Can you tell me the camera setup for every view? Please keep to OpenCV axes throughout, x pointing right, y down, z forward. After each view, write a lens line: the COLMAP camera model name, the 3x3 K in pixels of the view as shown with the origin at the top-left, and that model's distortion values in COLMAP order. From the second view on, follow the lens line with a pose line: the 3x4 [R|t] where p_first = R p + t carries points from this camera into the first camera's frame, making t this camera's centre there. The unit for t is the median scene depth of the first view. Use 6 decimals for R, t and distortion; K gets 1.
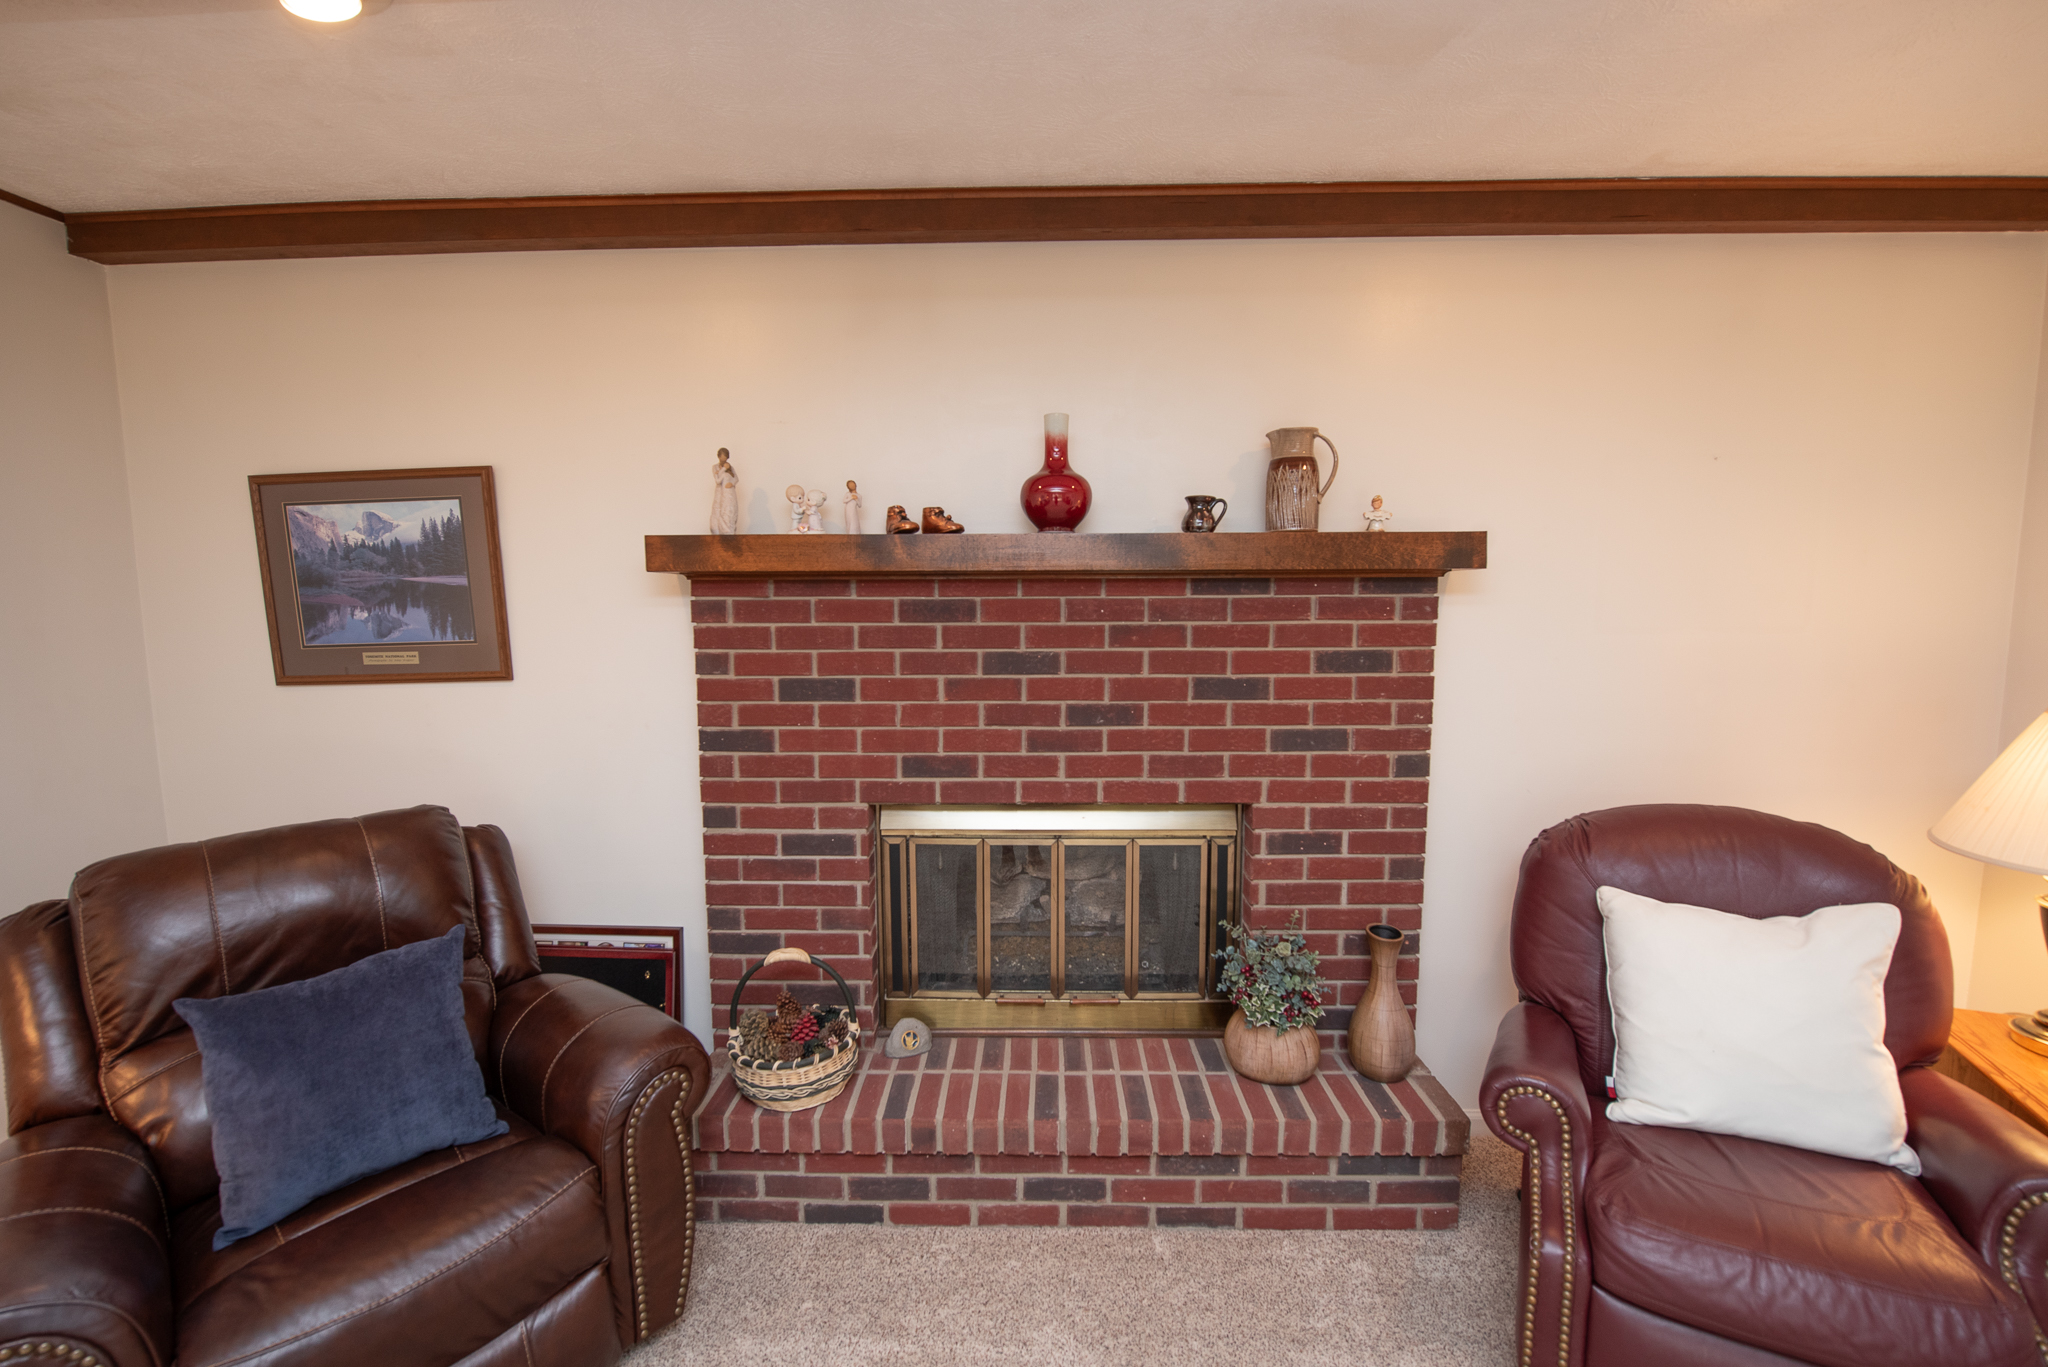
lens RADIAL K [[892.2, 0, 1016.9], [0, 892.2, 699.5], [0, 0, 1]] dist [-0.013733, -0.001545]
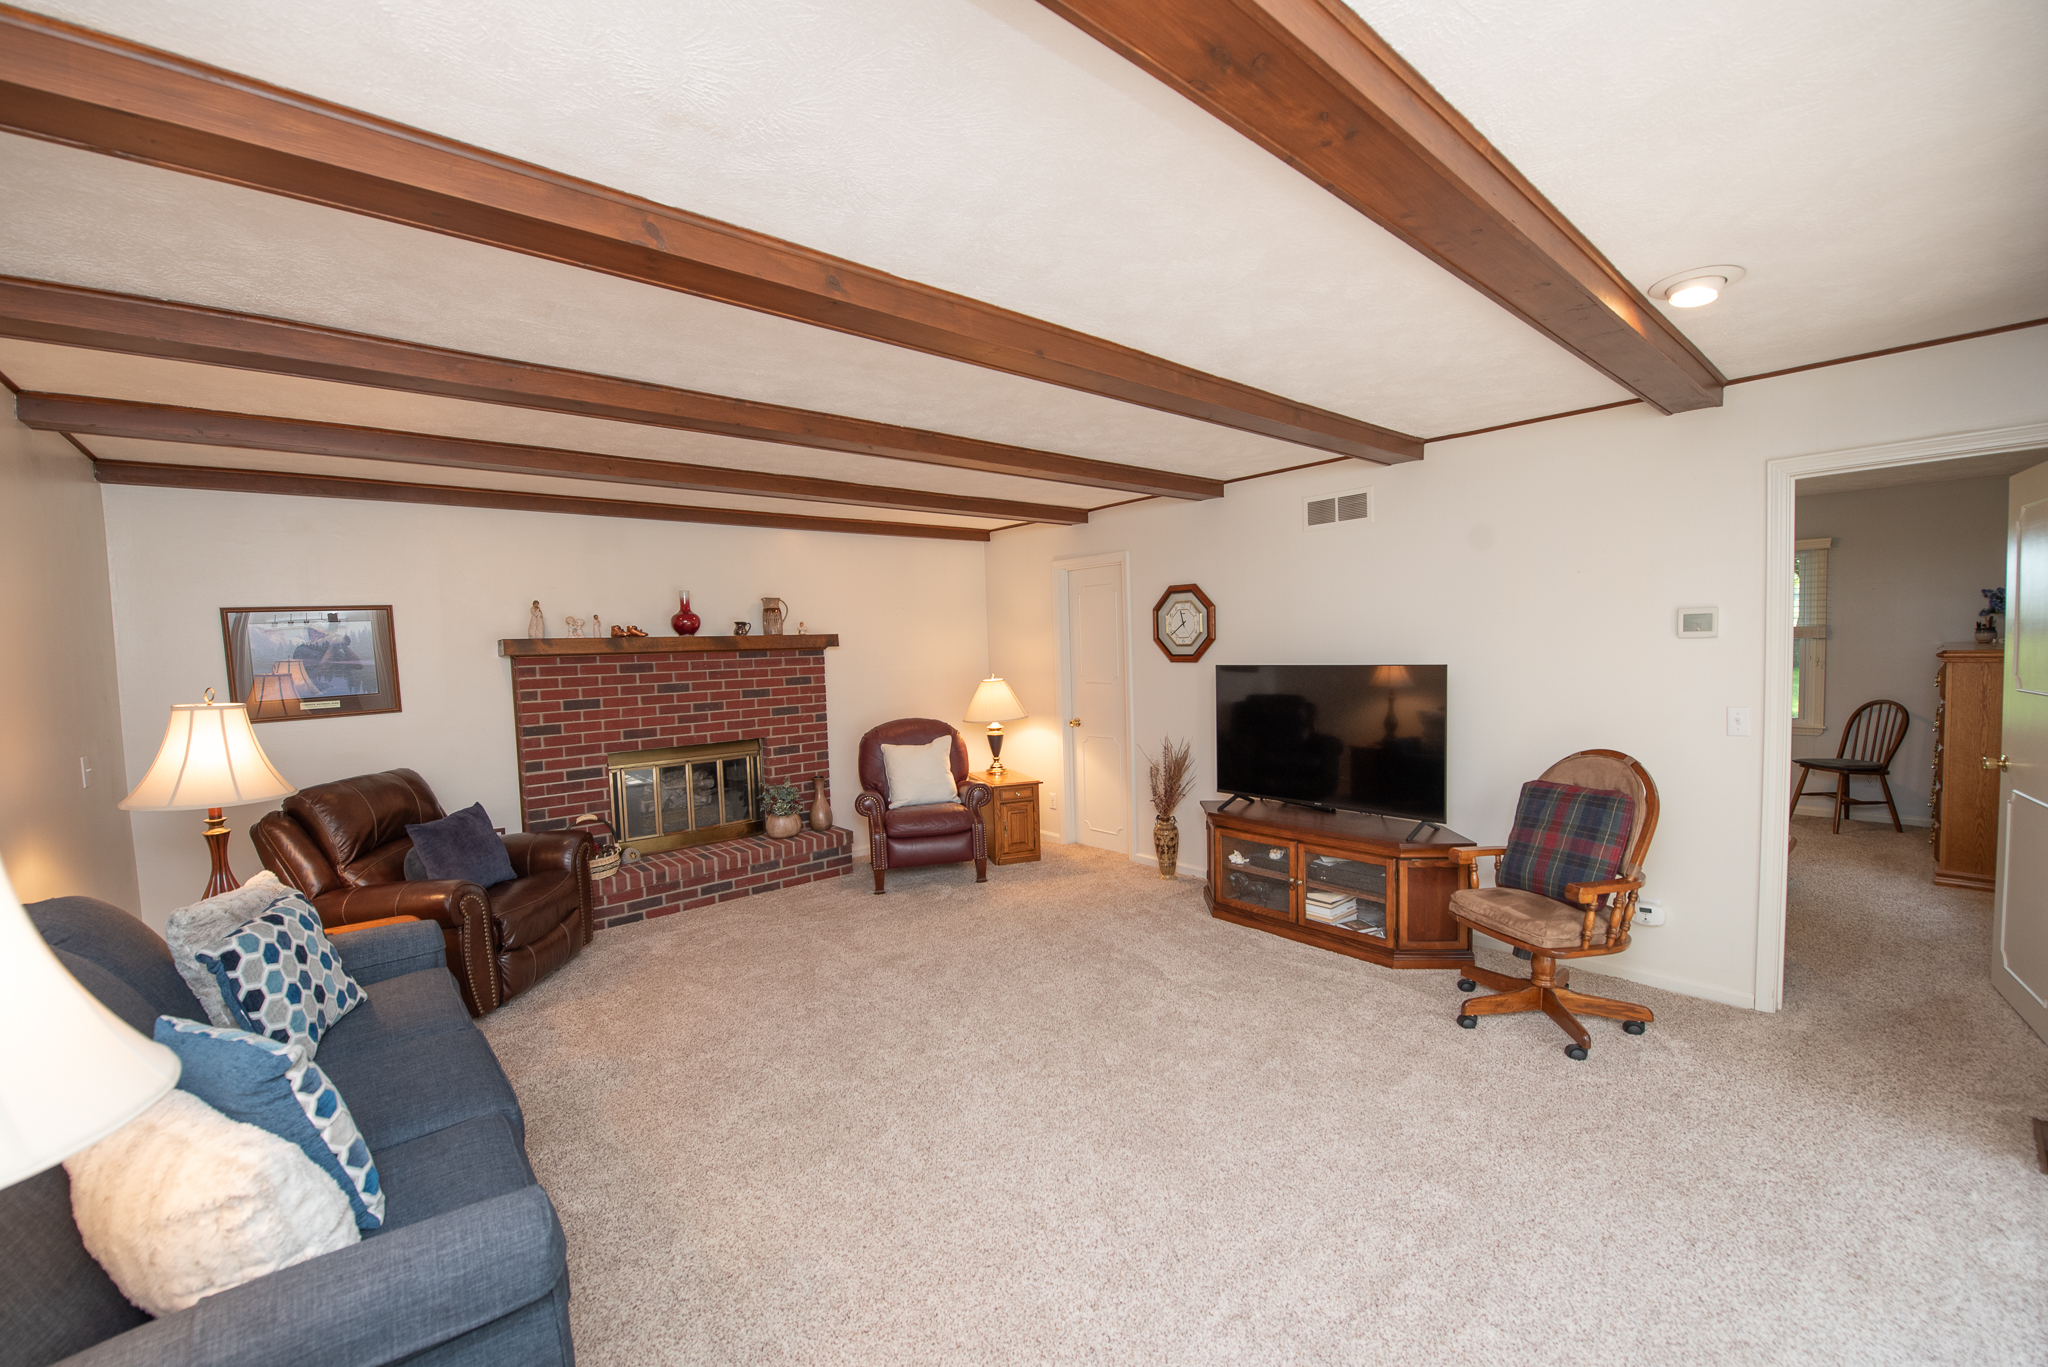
lens RADIAL K [[815.2, 0, 1026.5], [0, 815.2, 690.4], [0, 0, 1]] dist [-0.016895, -0.001736]
pose [[0.740599, -0.055105, 0.669684, -0.782636], [0.104231, 0.993990, -0.033477, 0.143626], [-0.663814, 0.094595, 0.741891, -1.325873]]
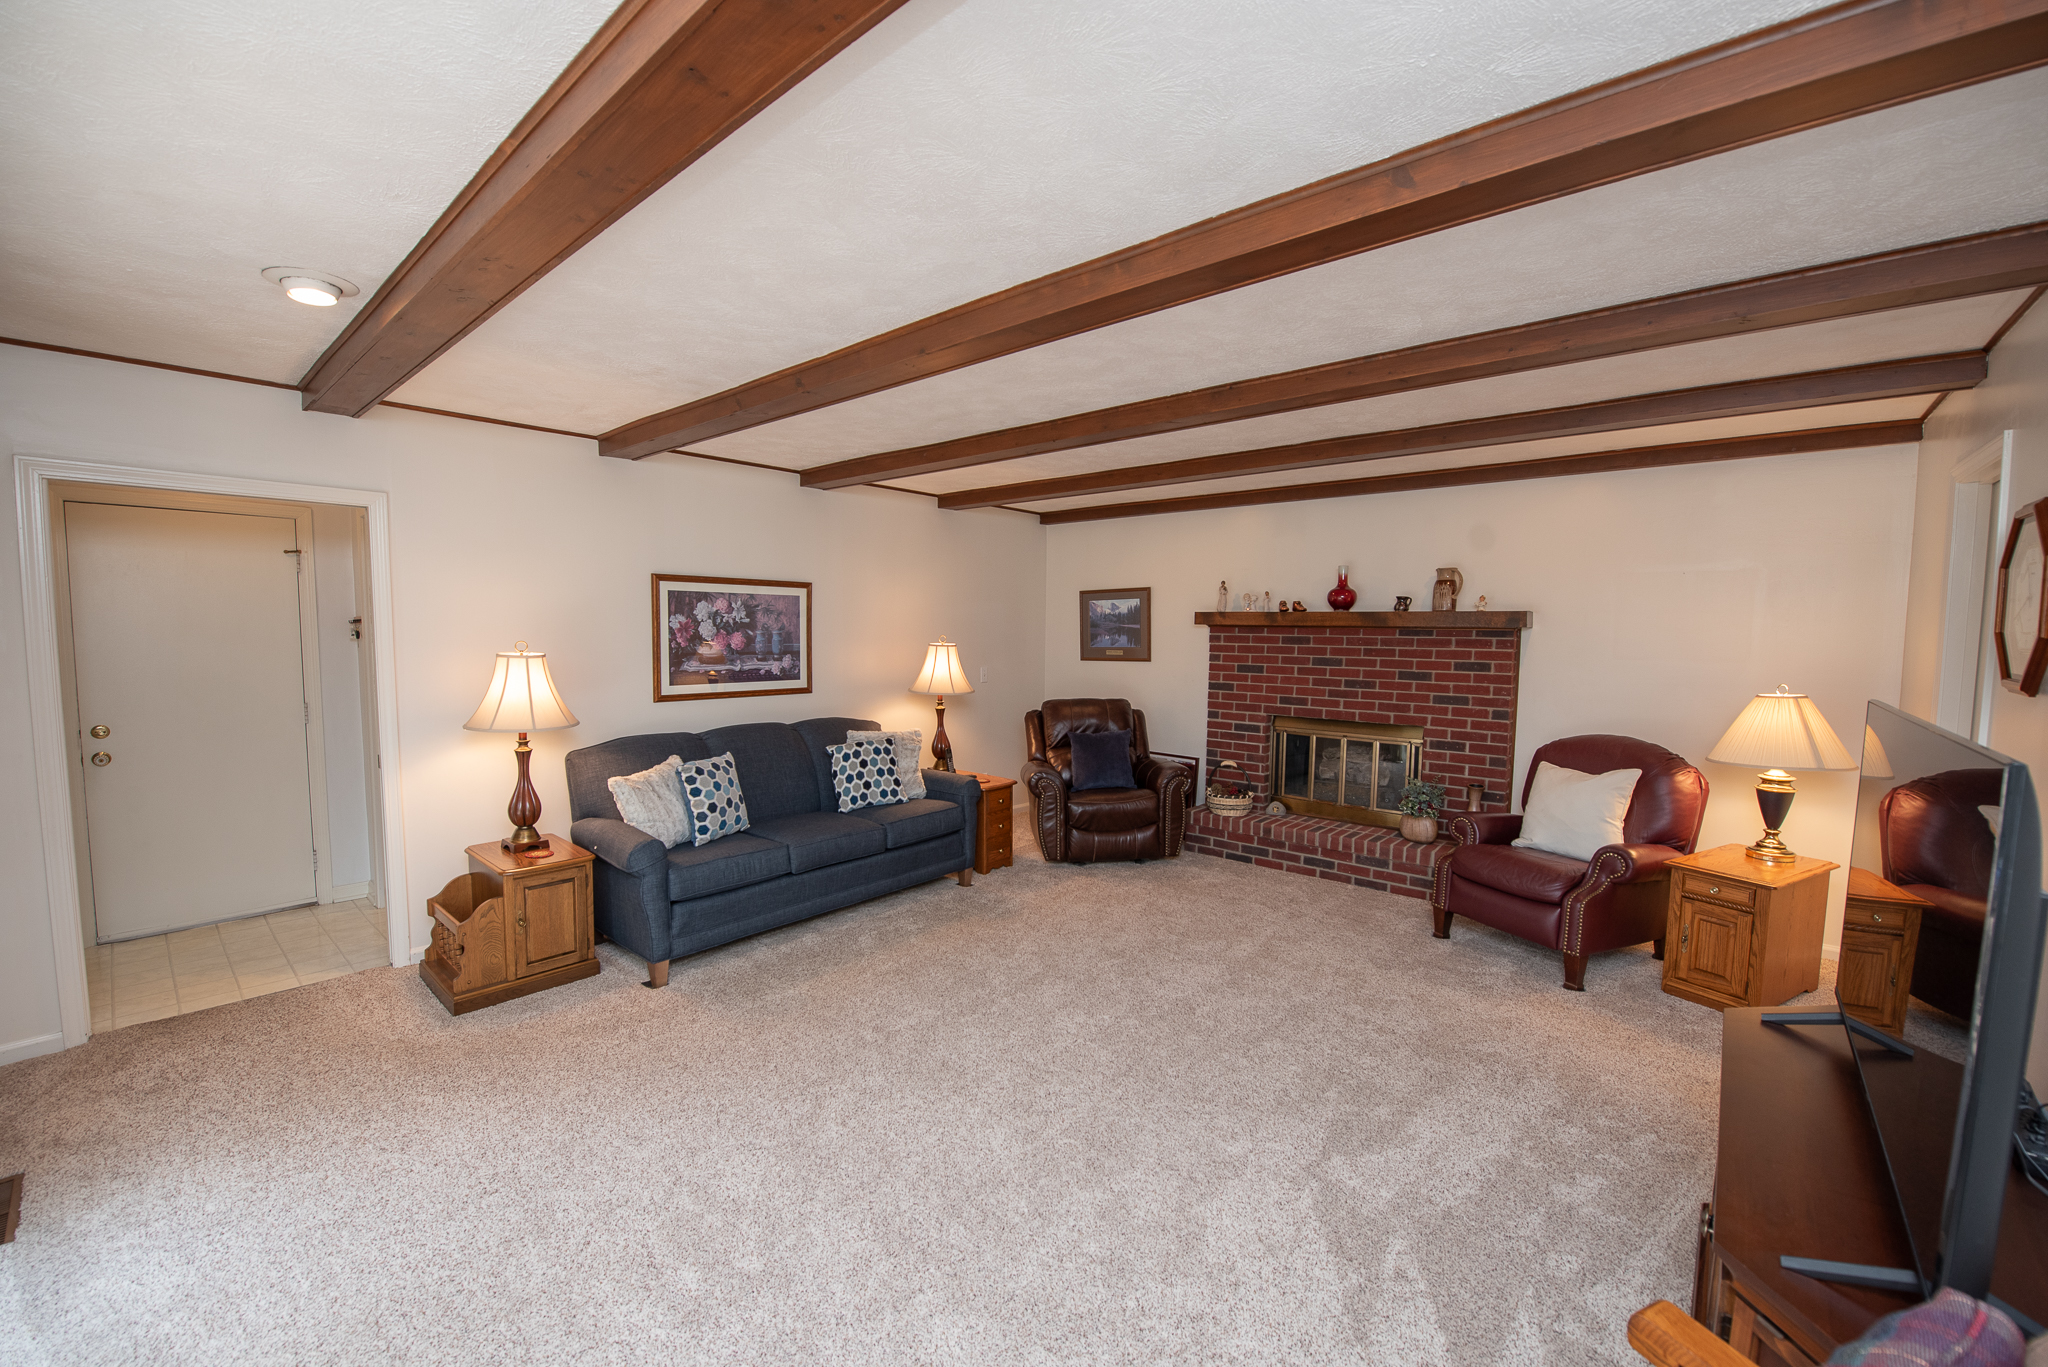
lens RADIAL K [[815.2, 0, 1010.3], [0, 815.2, 697.0], [0, 0, 1]] dist [-0.016895, -0.001736]
pose [[0.764272, 0.066337, -0.641473, 0.808931], [-0.085638, 0.996326, 0.001002, 0.134048], [0.639182, 0.054169, 0.767145, -1.348239]]
